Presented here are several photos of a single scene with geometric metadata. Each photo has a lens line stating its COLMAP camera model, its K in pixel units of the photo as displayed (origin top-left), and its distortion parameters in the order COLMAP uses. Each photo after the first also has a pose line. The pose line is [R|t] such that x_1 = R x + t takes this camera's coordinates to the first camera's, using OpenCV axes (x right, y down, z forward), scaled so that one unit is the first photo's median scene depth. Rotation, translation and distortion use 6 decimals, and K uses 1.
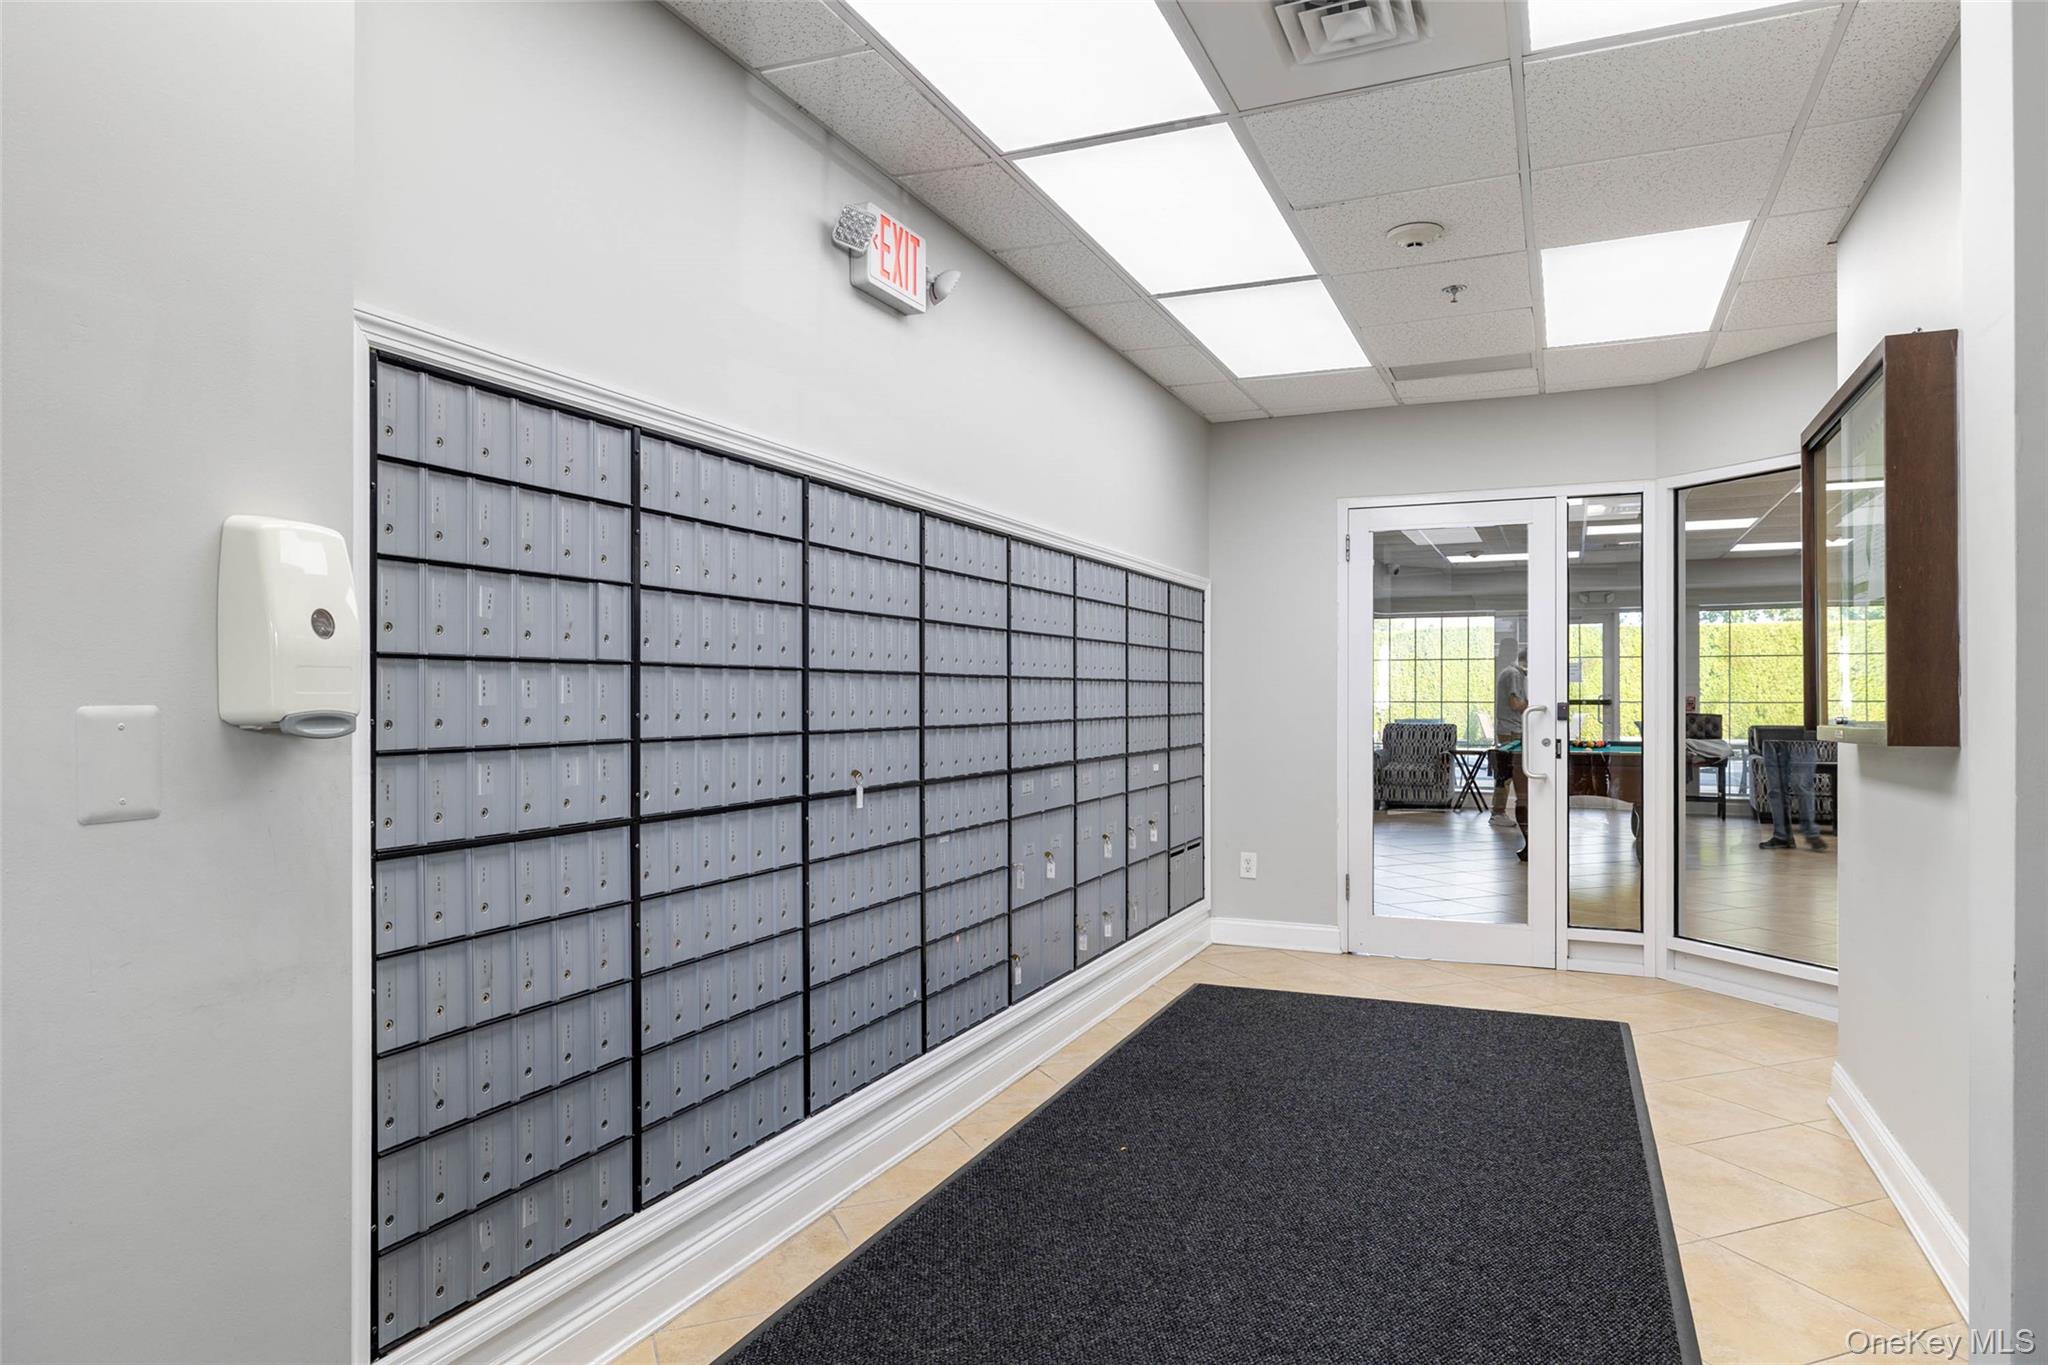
lens RADIAL K [[1264.1, 0, 1026.1], [0, 1264.1, 683.2], [0, 0, 1]] dist [-0.003816, -0.001177]
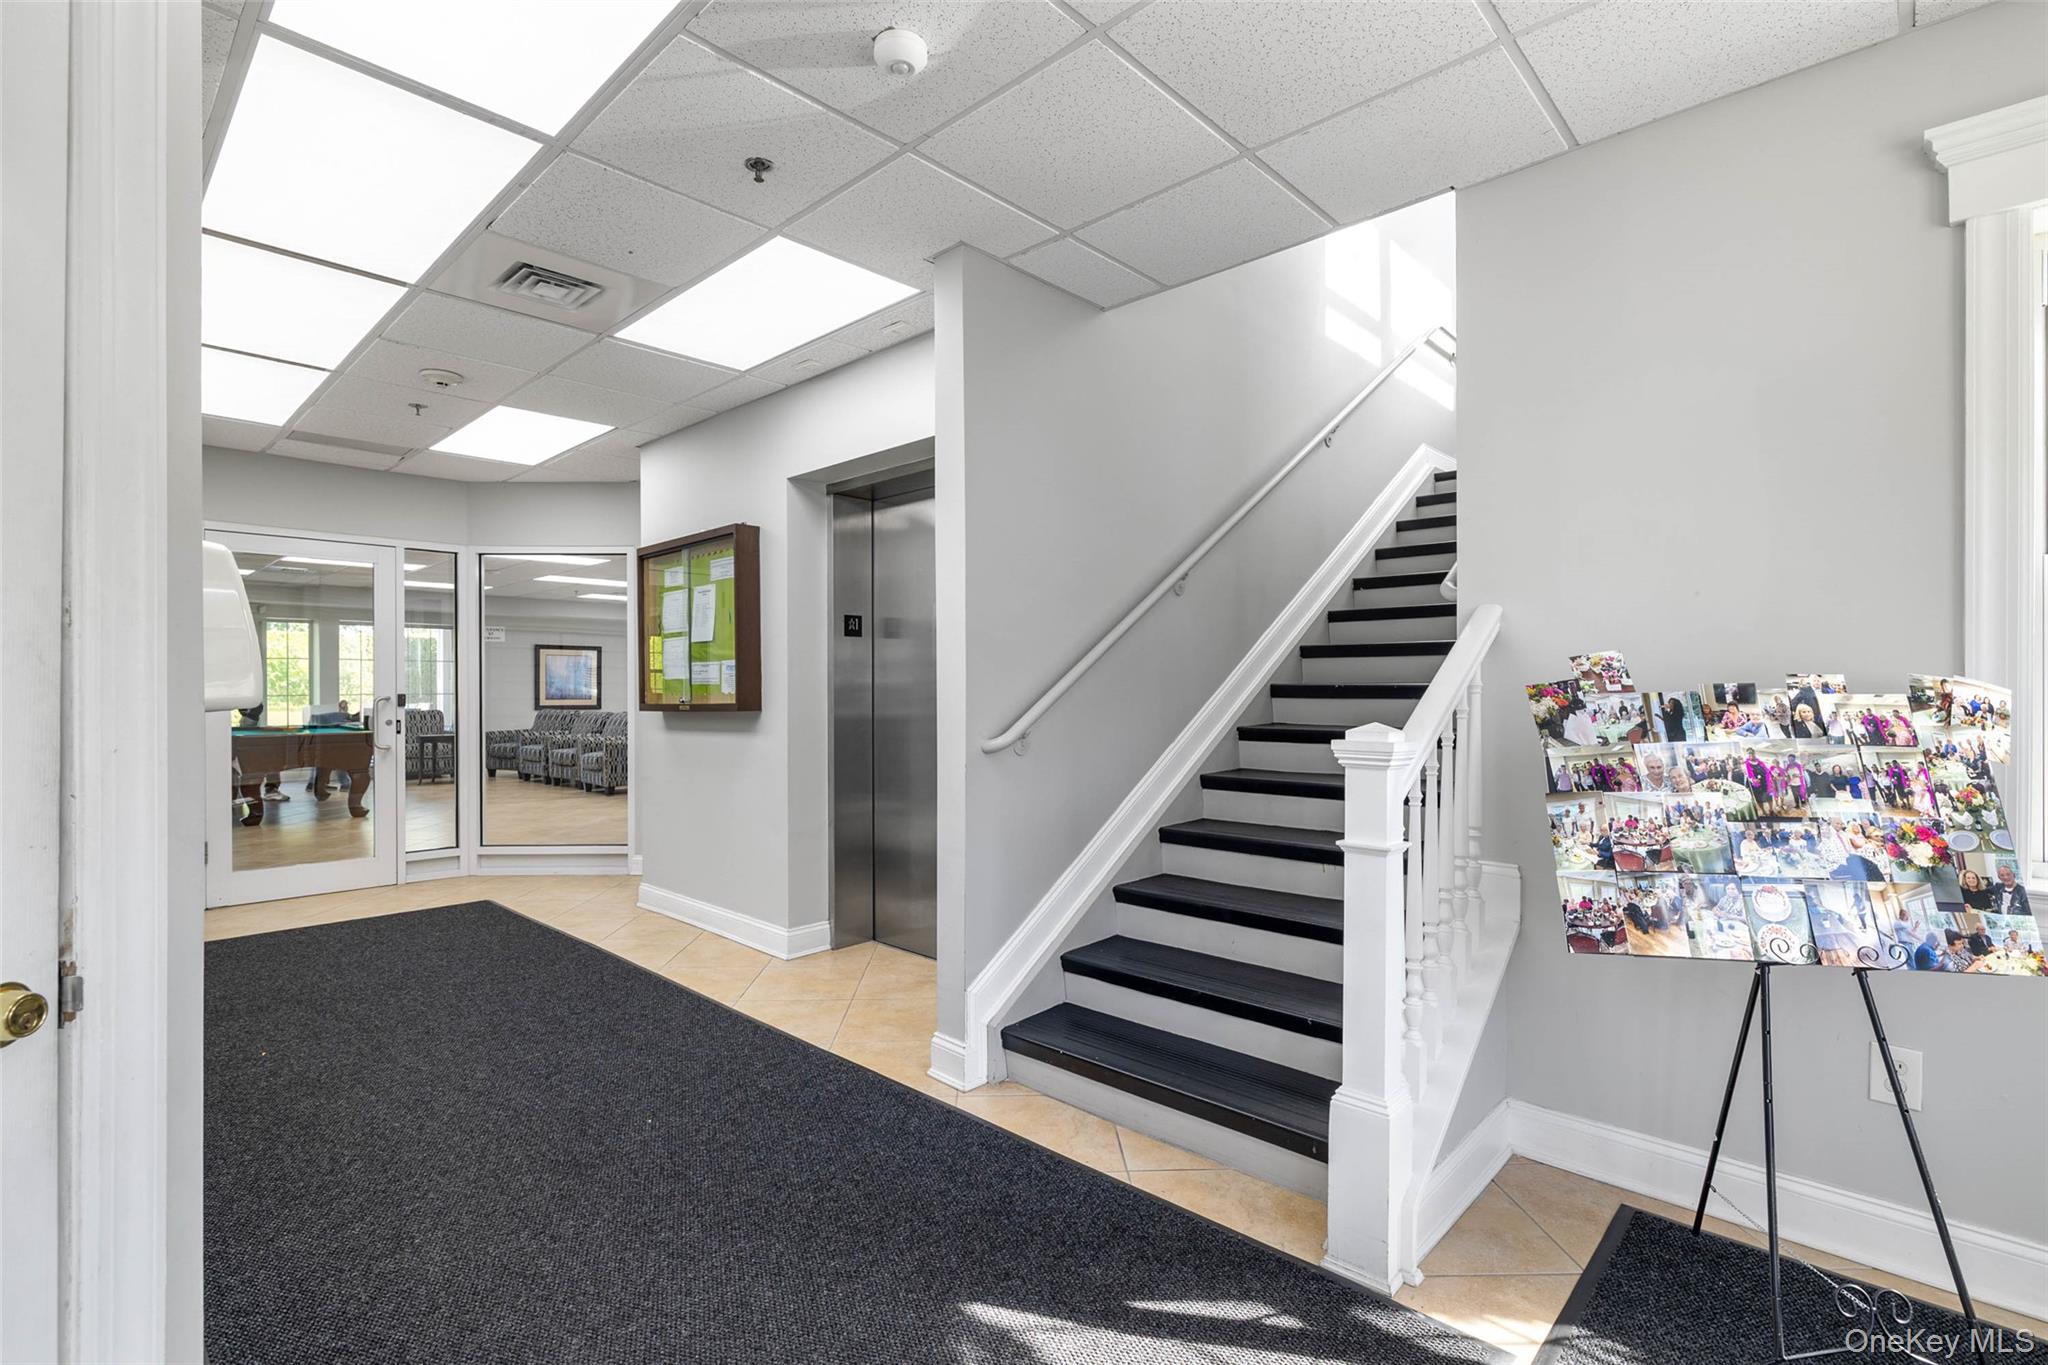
lens RADIAL K [[940.8, 0, 1021.6], [0, 940.8, 686.5], [0, 0, 1]] dist [-0.001147, -0.000021]
pose [[0.349242, -0.001600, 0.937031, -0.370226], [-0.005822, 0.999976, 0.003878, -0.001411], [-0.937015, -0.006809, 0.349224, -0.015389]]
